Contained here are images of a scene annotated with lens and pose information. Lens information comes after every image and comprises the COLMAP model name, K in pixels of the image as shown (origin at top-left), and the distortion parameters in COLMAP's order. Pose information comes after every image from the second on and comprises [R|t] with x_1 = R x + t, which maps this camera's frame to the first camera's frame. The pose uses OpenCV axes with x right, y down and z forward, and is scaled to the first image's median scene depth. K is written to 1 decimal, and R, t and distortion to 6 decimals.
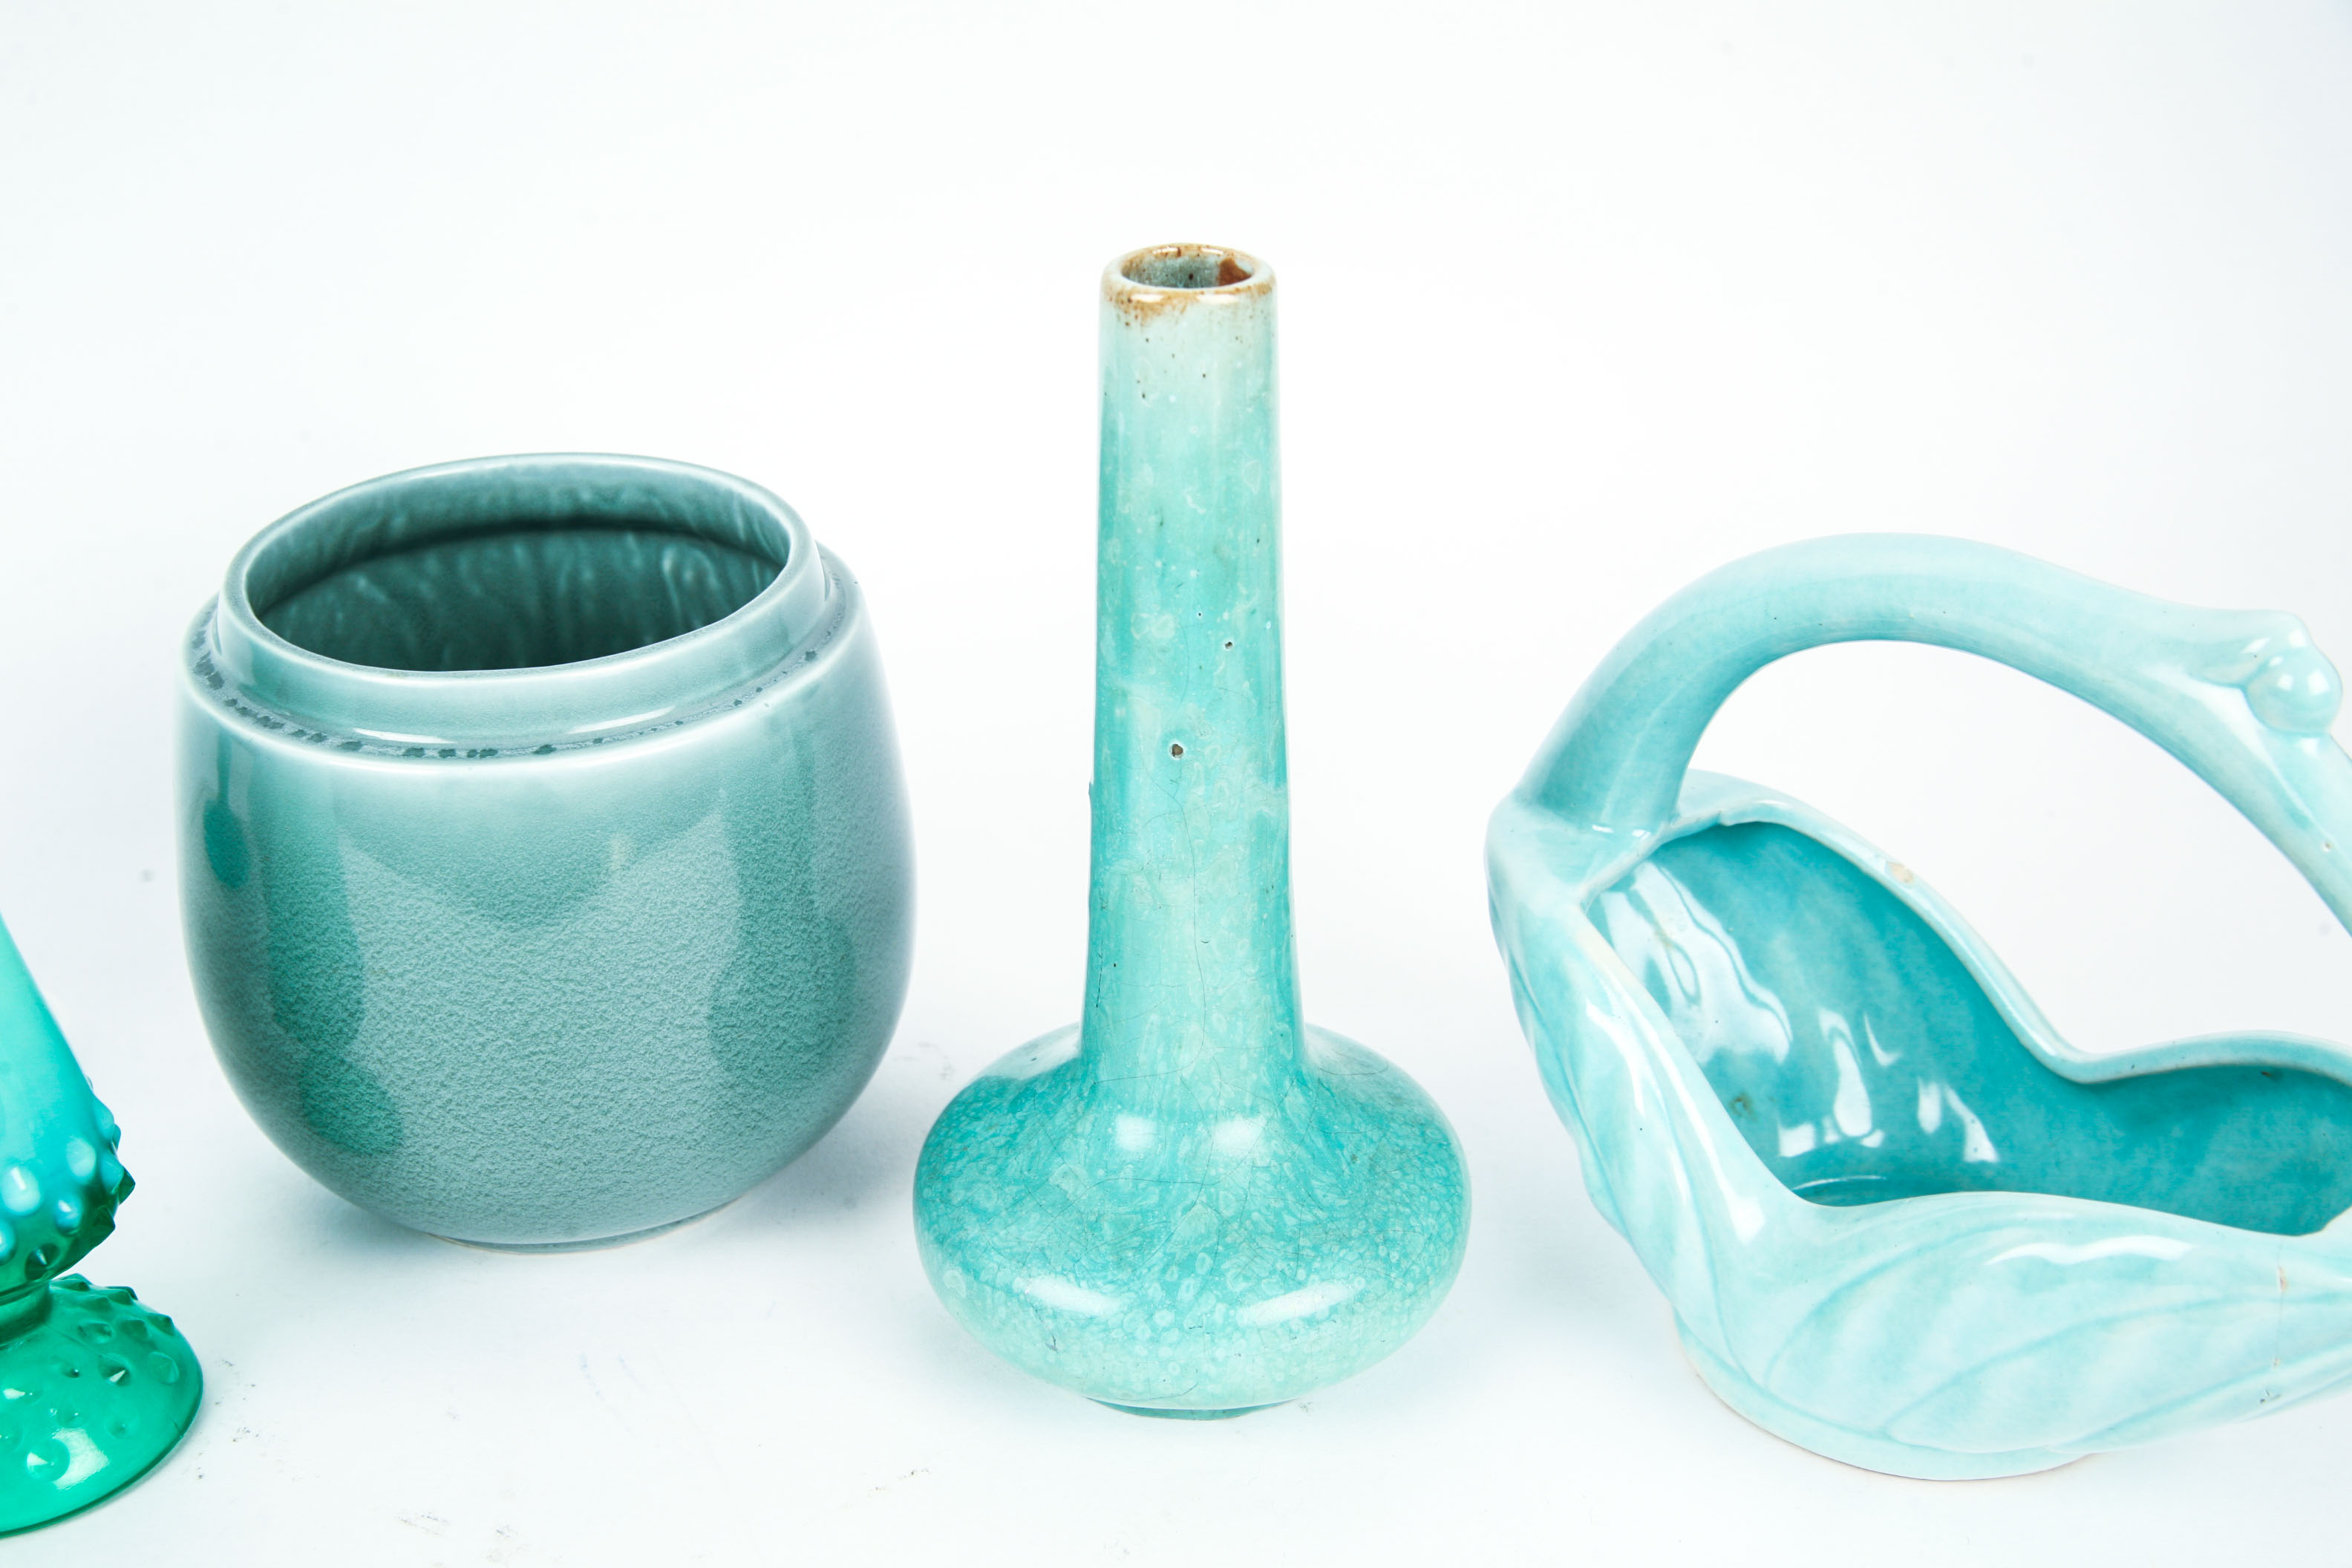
lens RADIAL K [[2708.7, 0, 1184.1], [0, 2708.7, 804.1], [0, 0, 1]] dist [-0.035314, 0.000000]
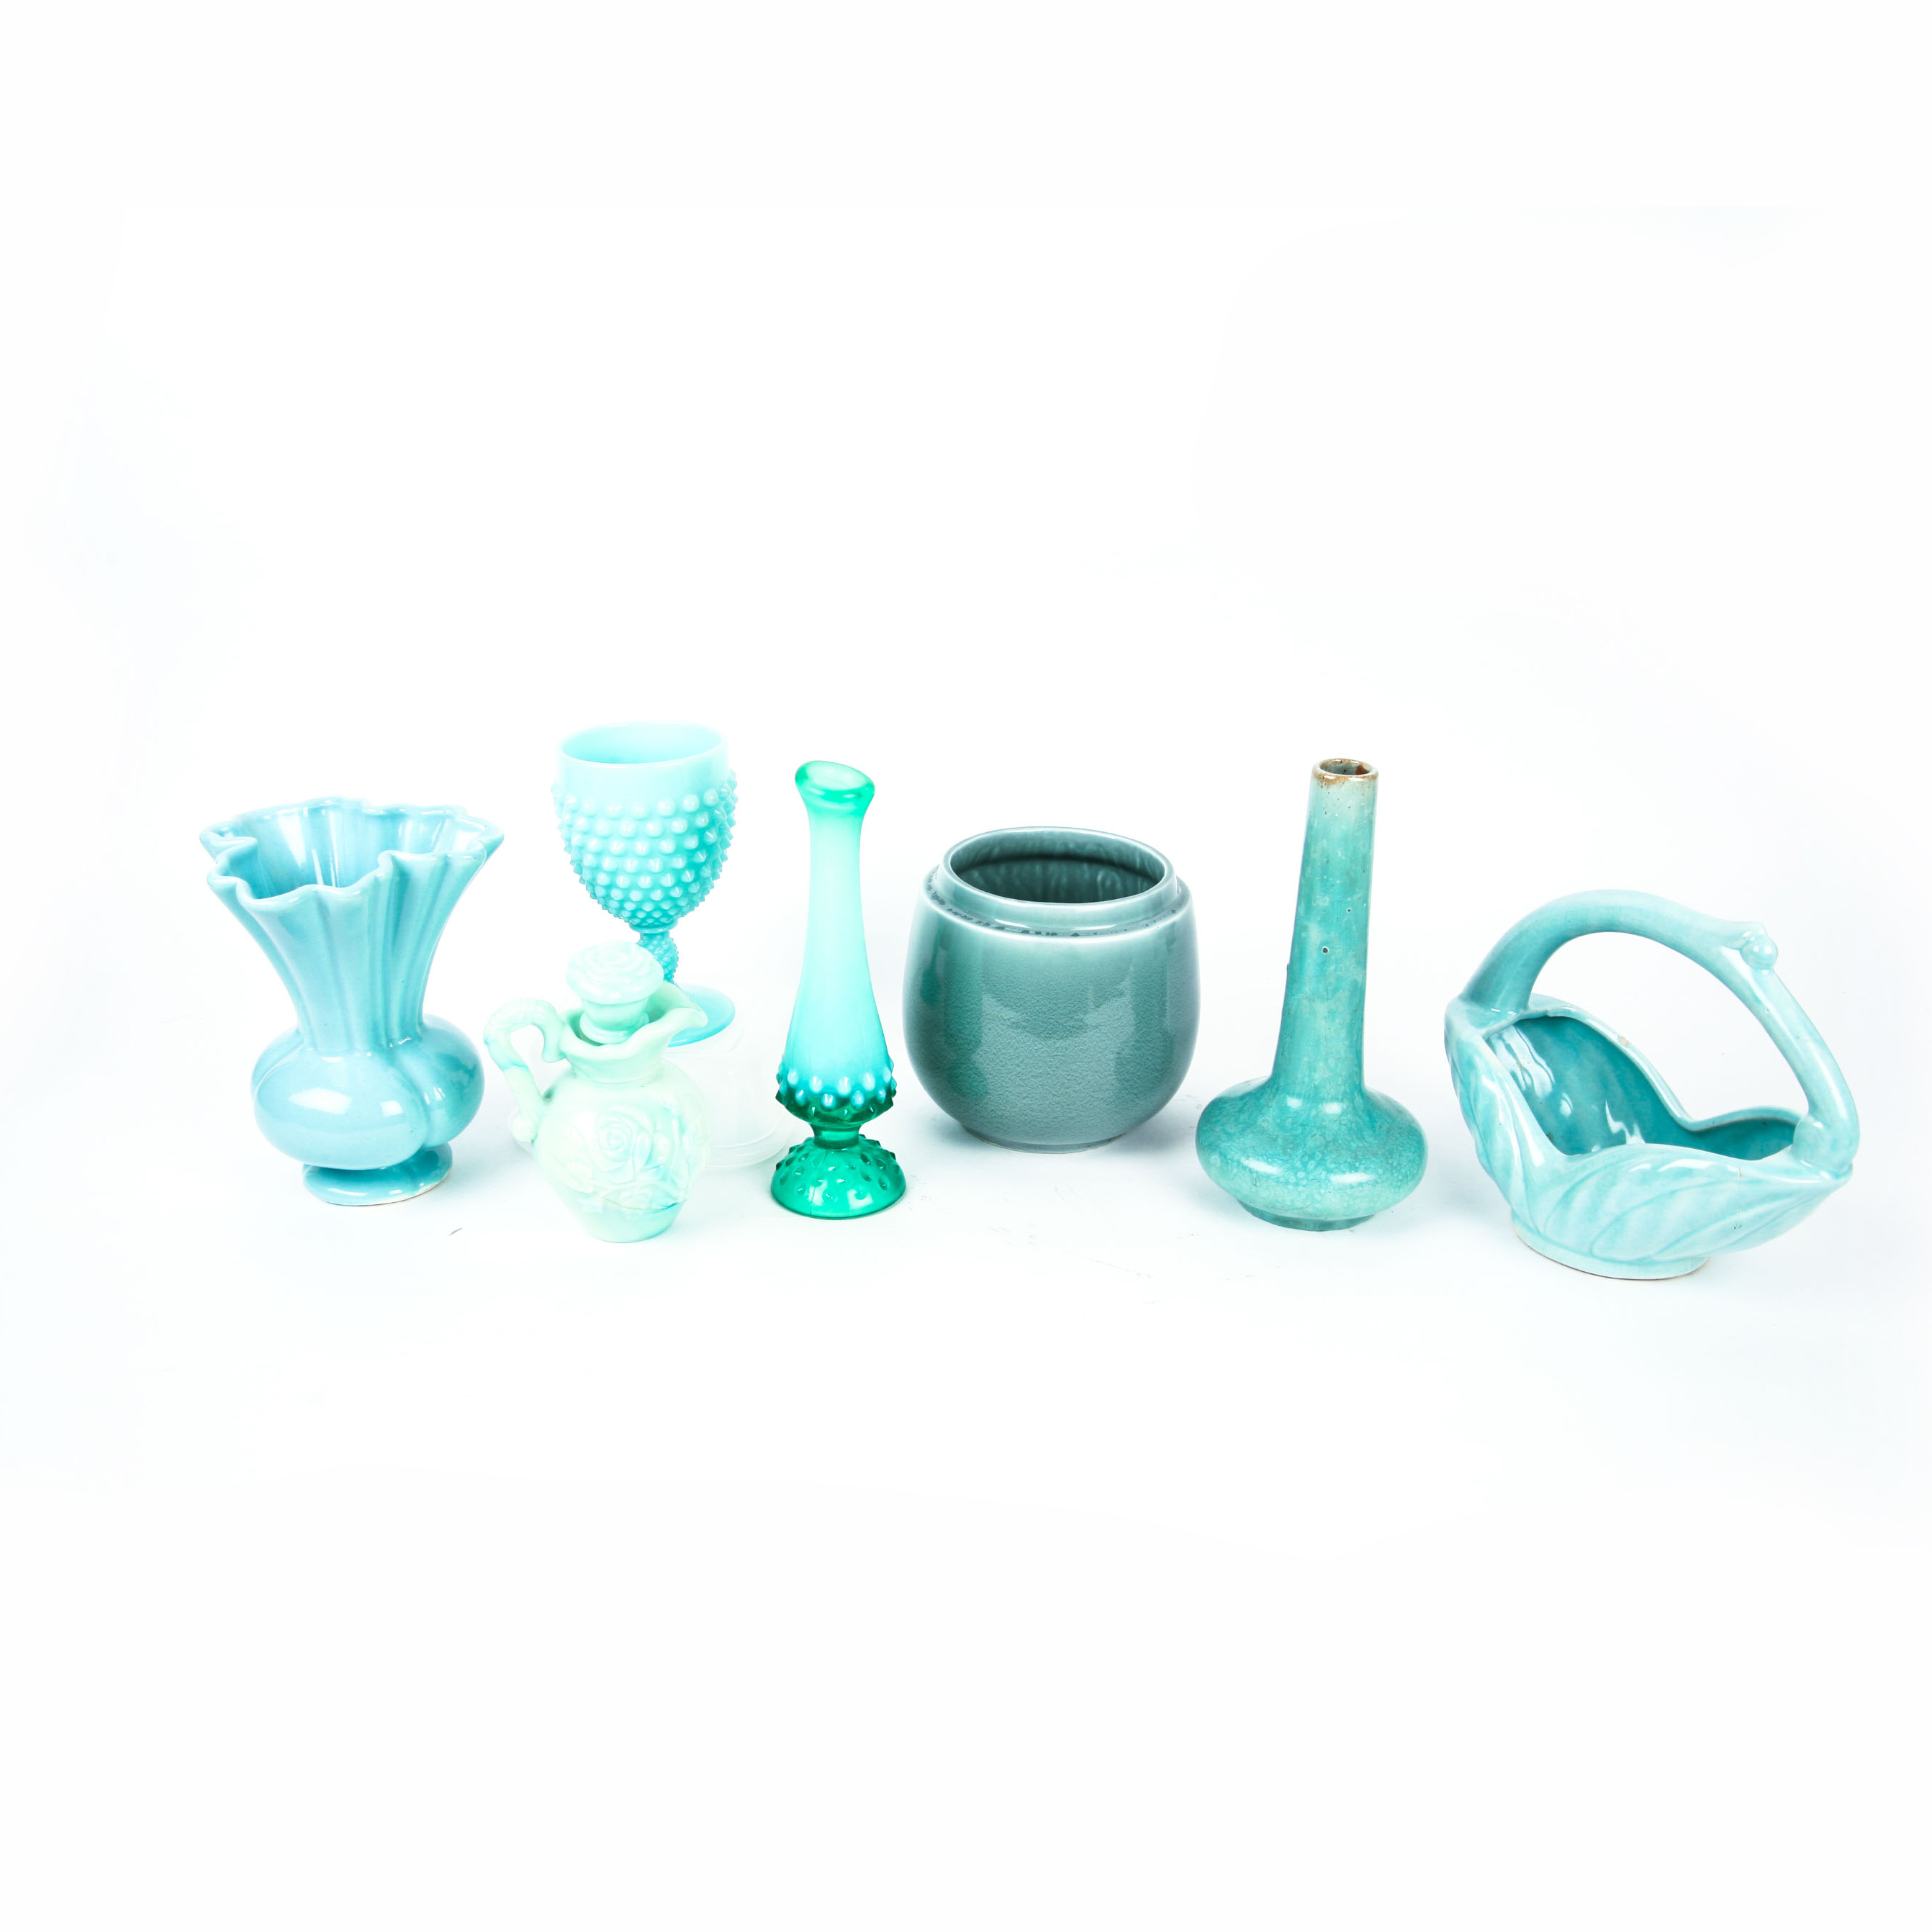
lens RADIAL K [[1901.6, 0, 892.2], [0, 1901.6, 968.9], [0, 0, 1]] dist [-0.092028, 0.000000]
pose [[0.979812, 0.078938, -0.183675, -0.068643], [-0.094542, 0.992476, -0.077796, 0.162954], [0.176152, 0.093590, 0.979904, -0.774982]]
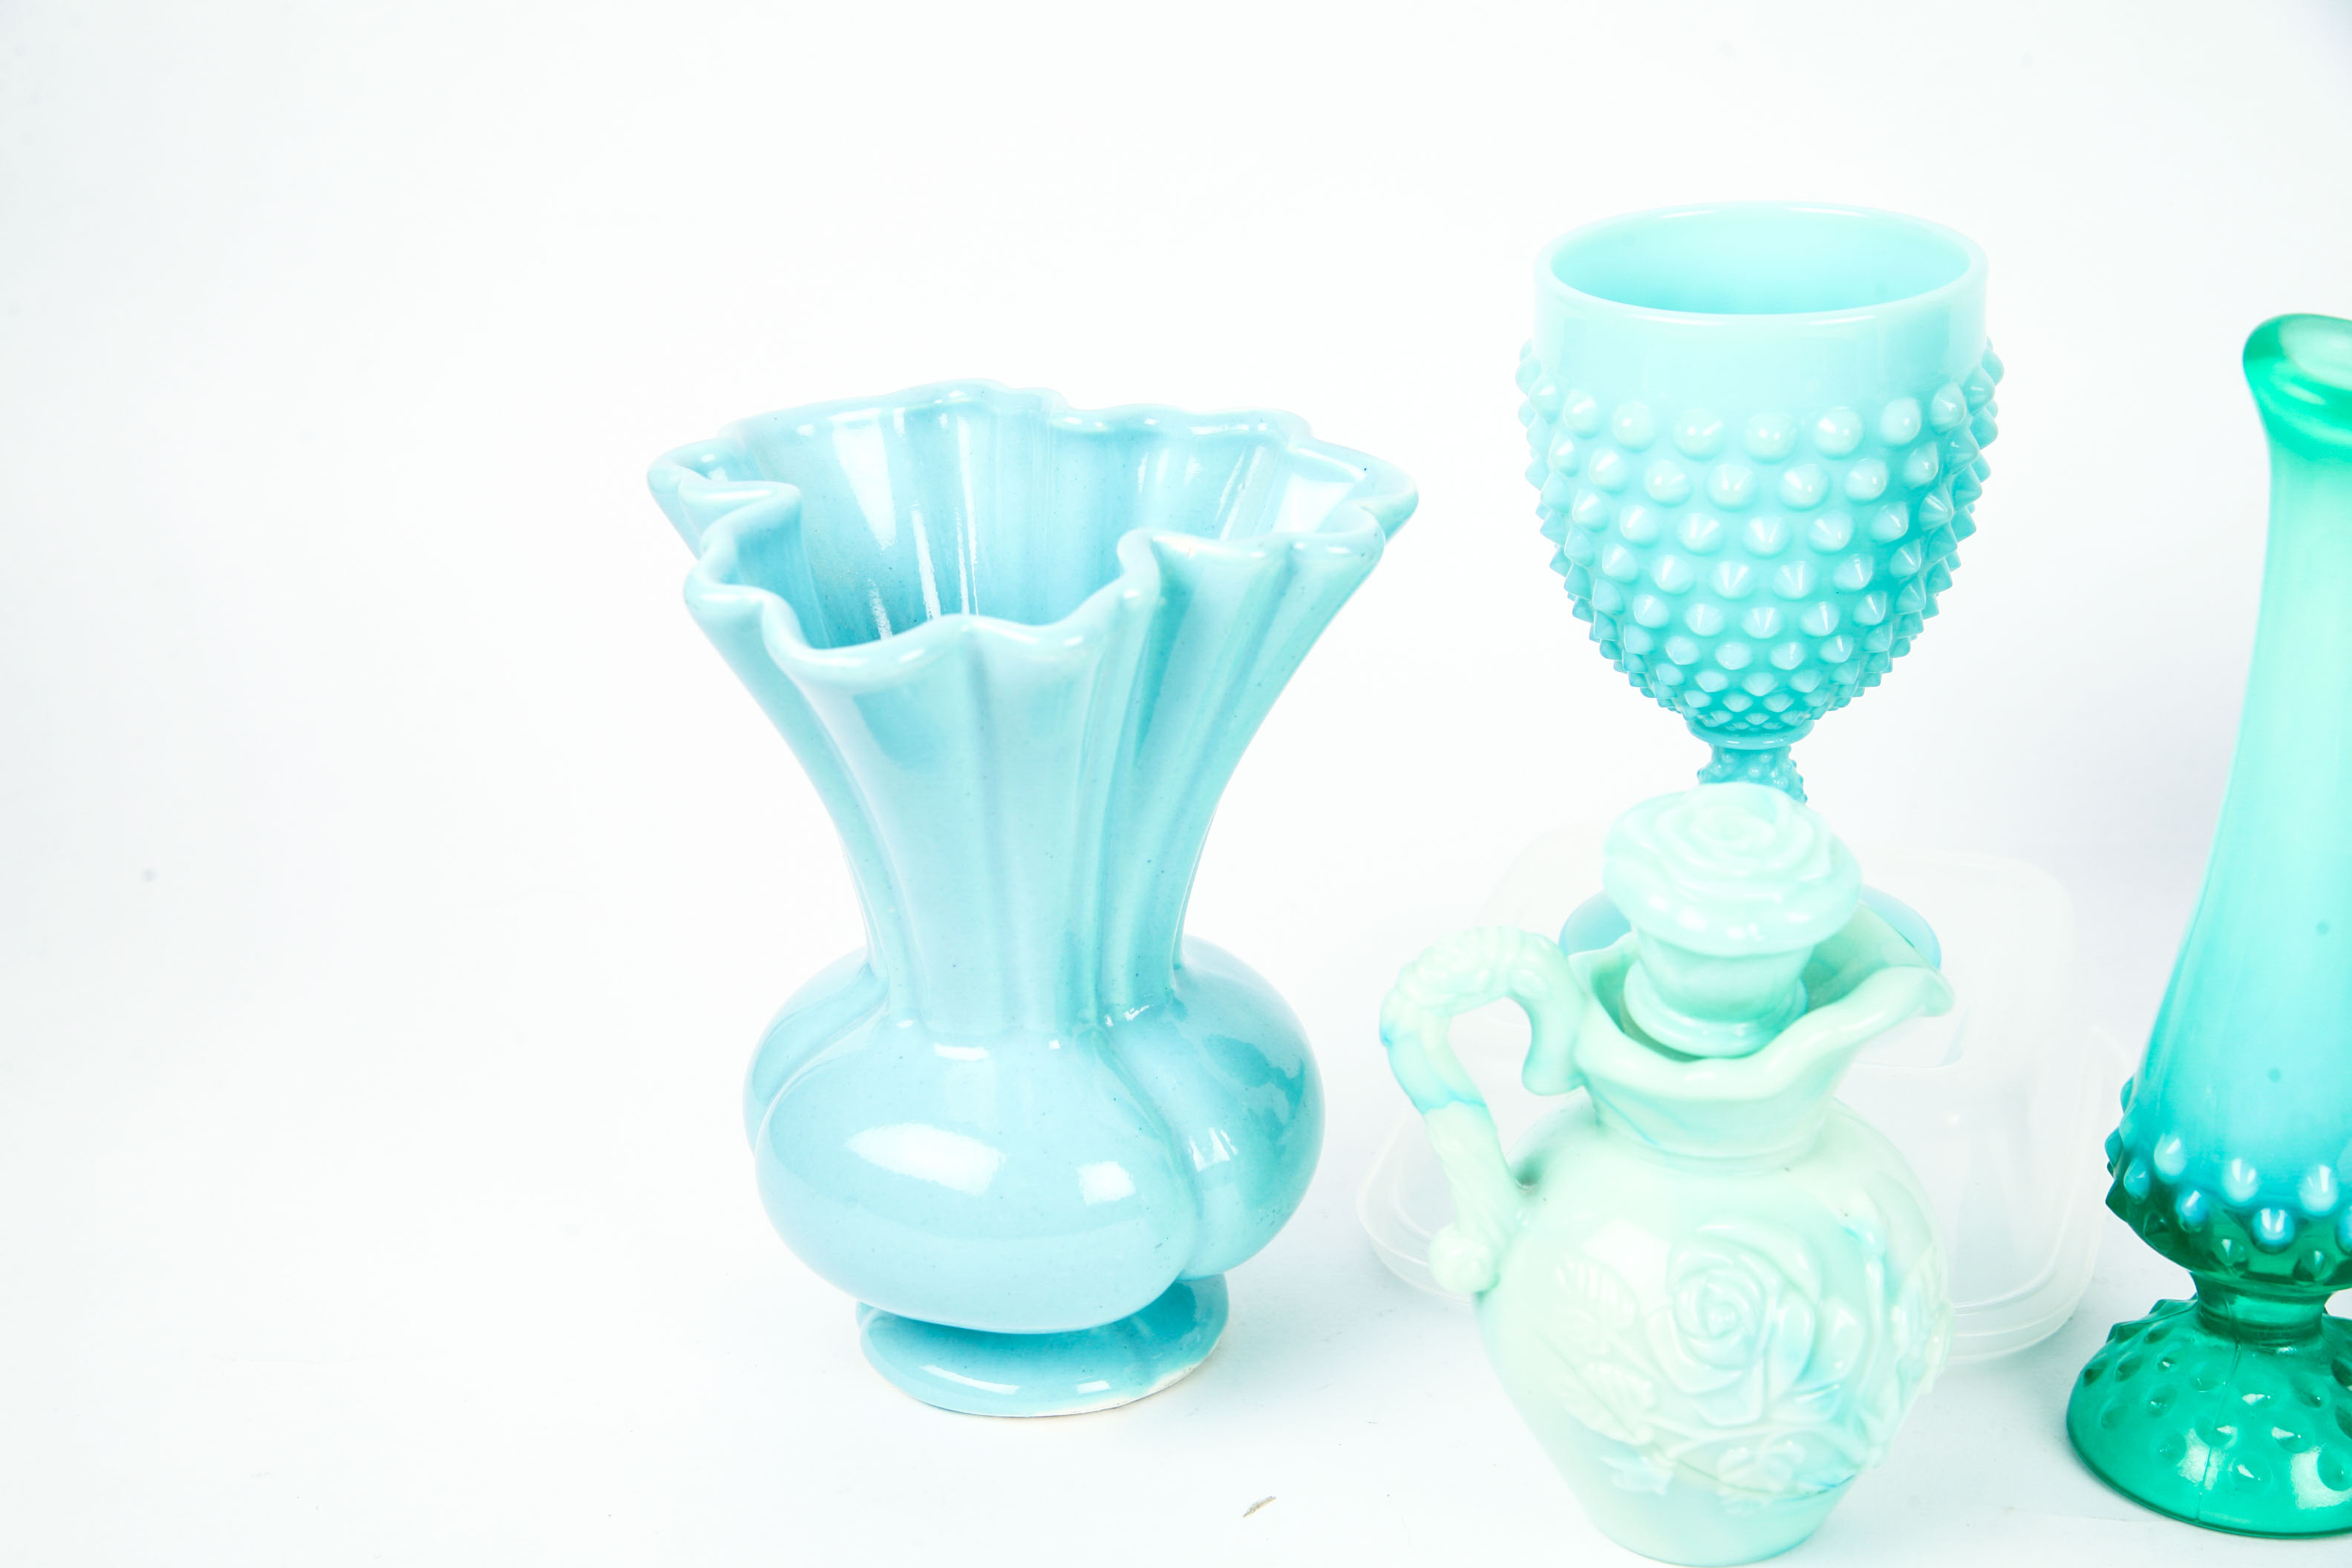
lens RADIAL K [[3814.4, 0, 1159.3], [0, 3814.4, 796.0], [0, 0, 1]] dist [0.046639, 0.000000]
pose [[0.934275, 0.116121, -0.337114, -0.363473], [-0.138090, 0.989535, -0.041852, 0.115558], [0.328726, 0.085654, 0.940533, -0.443311]]
